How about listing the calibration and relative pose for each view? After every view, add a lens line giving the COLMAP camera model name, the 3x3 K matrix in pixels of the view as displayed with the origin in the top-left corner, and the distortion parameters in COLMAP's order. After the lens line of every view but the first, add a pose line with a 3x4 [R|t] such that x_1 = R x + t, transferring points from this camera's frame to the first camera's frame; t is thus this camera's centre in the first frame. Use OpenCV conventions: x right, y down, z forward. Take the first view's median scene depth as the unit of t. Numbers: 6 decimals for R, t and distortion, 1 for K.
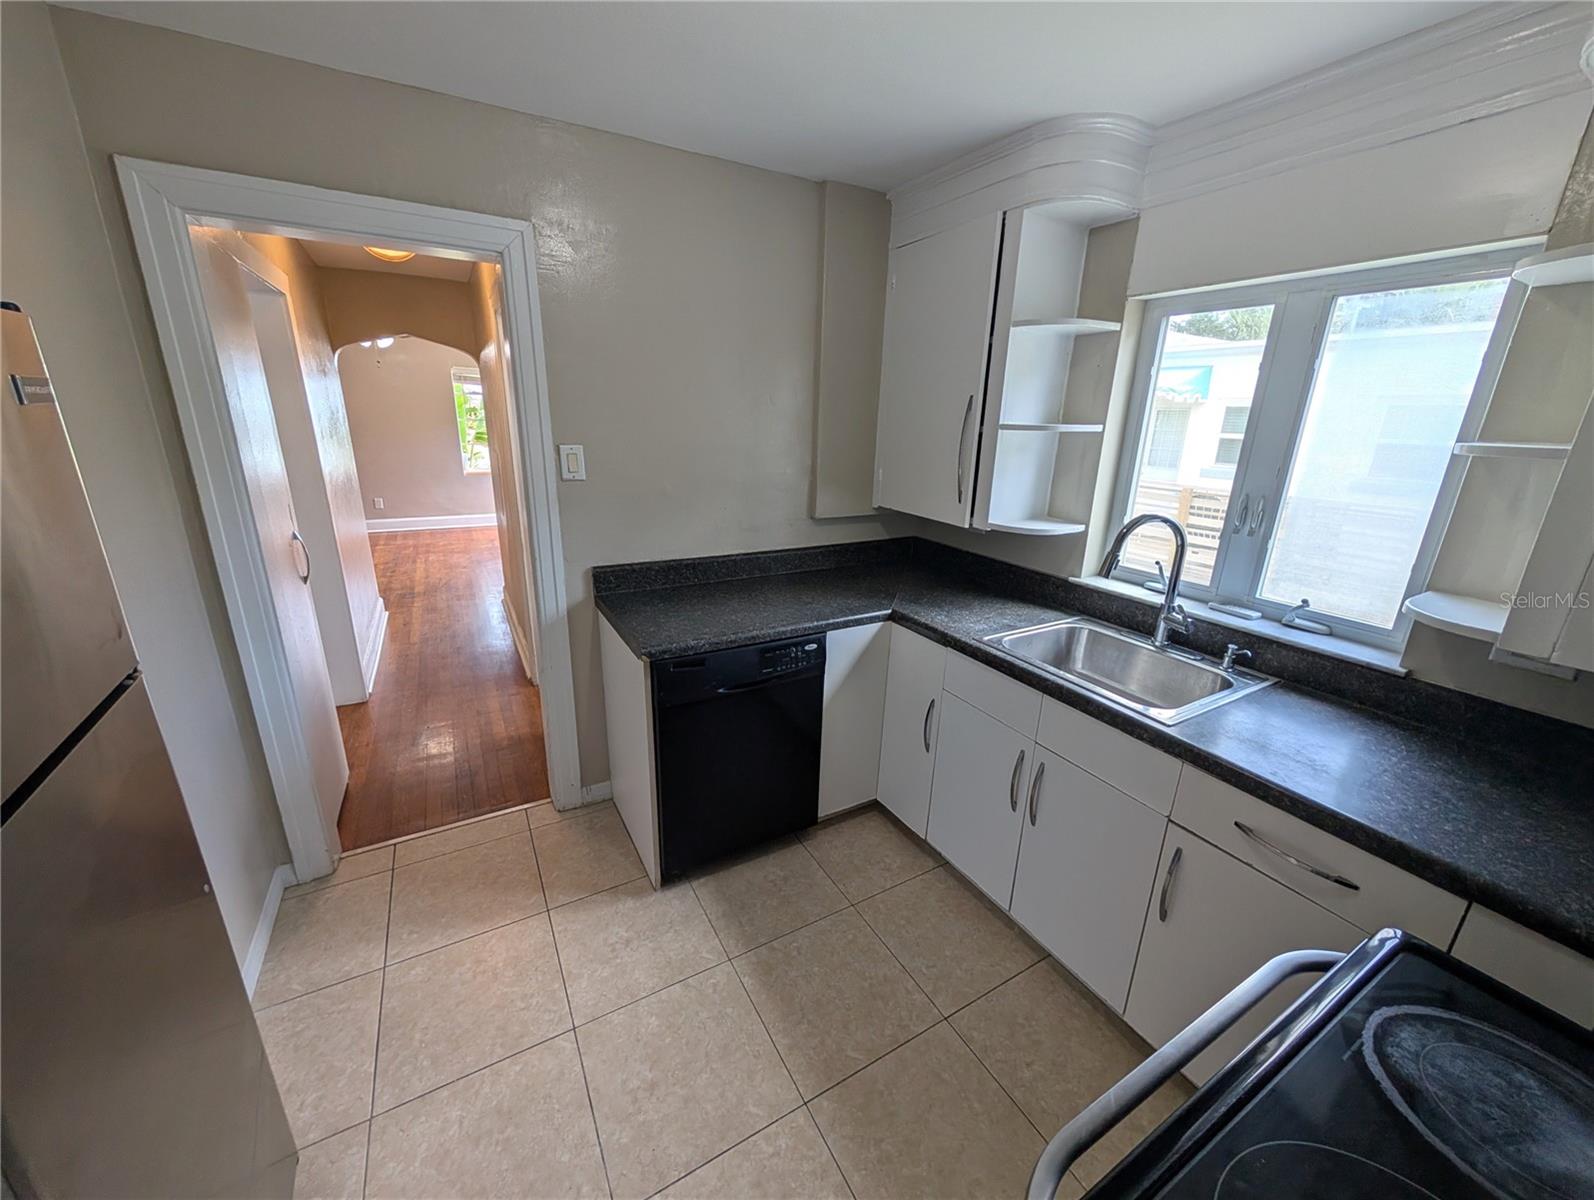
lens RADIAL K [[605.9, 0, 794.9], [0, 605.9, 599.9], [0, 0, 1]] dist [-0.002245, -0.000180]
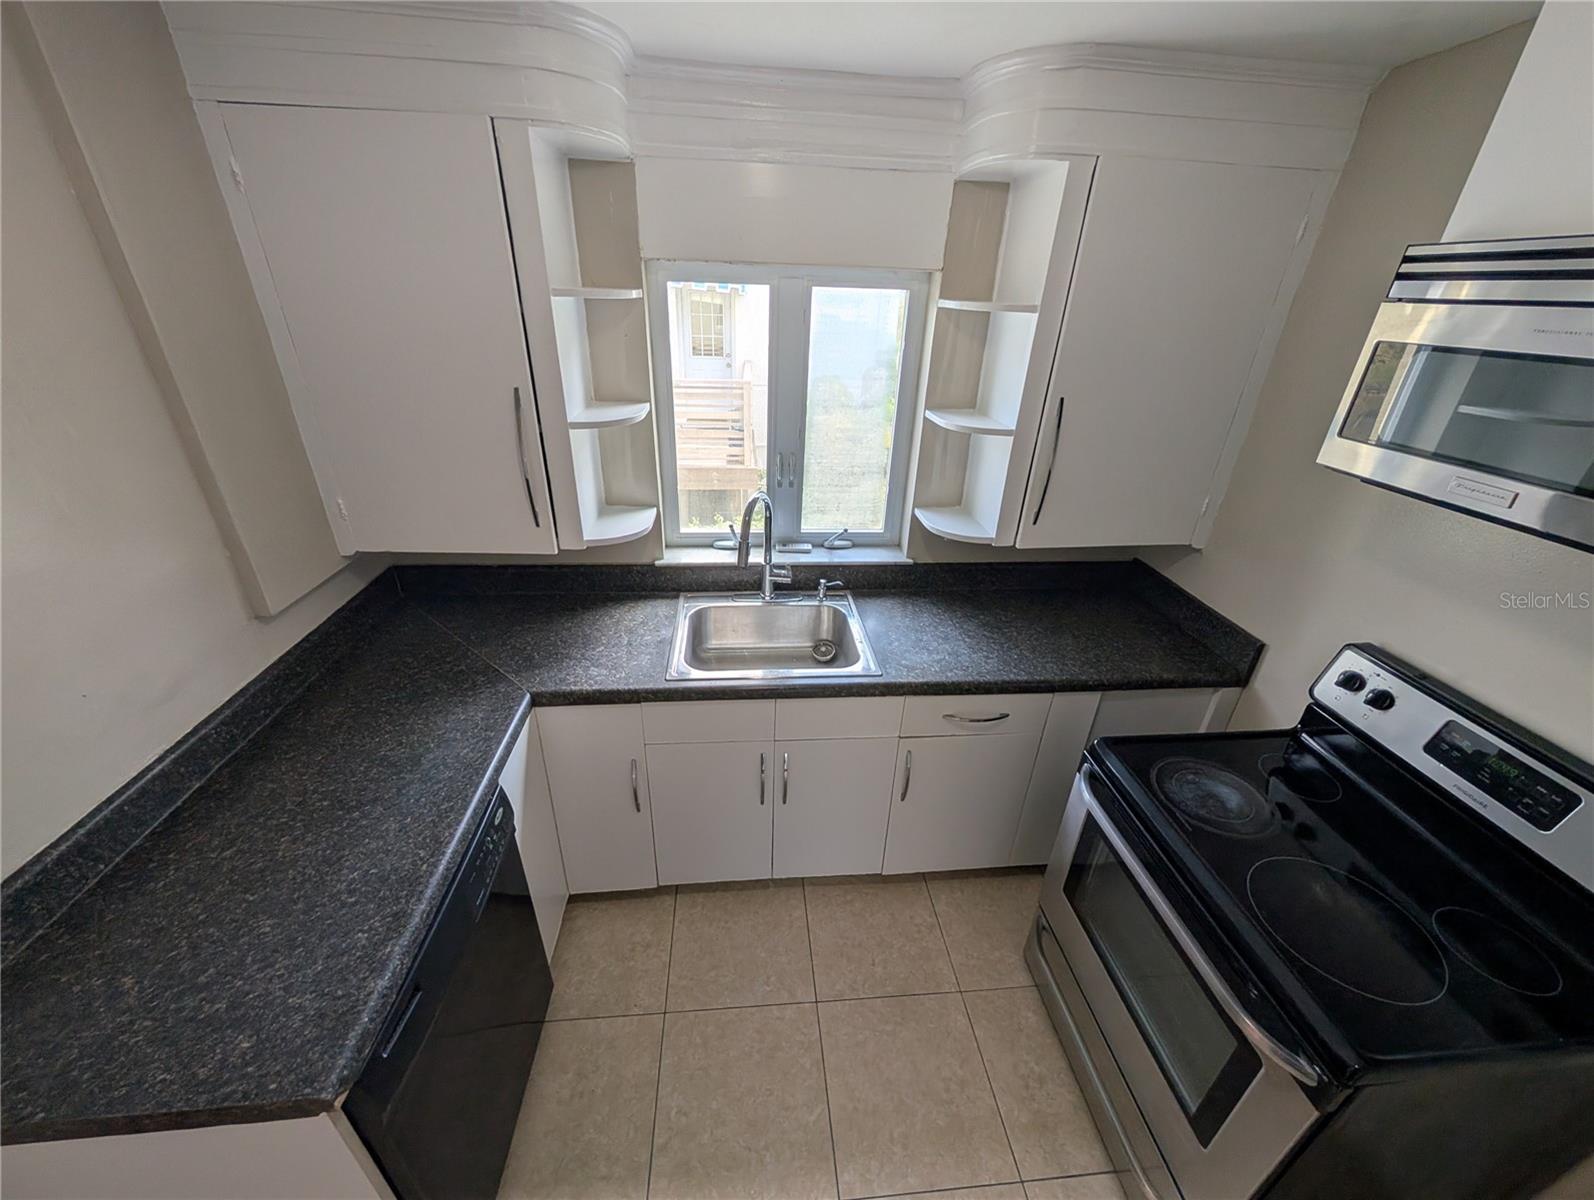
lens RADIAL K [[605.9, 0, 797.6], [0, 605.9, 596.4], [0, 0, 1]] dist [-0.002245, -0.000180]
pose [[0.409326, -0.424454, 0.807645, -0.300232], [0.247343, 0.903674, 0.349564, -0.320065], [-0.878222, 0.056680, 0.474883, 0.421414]]
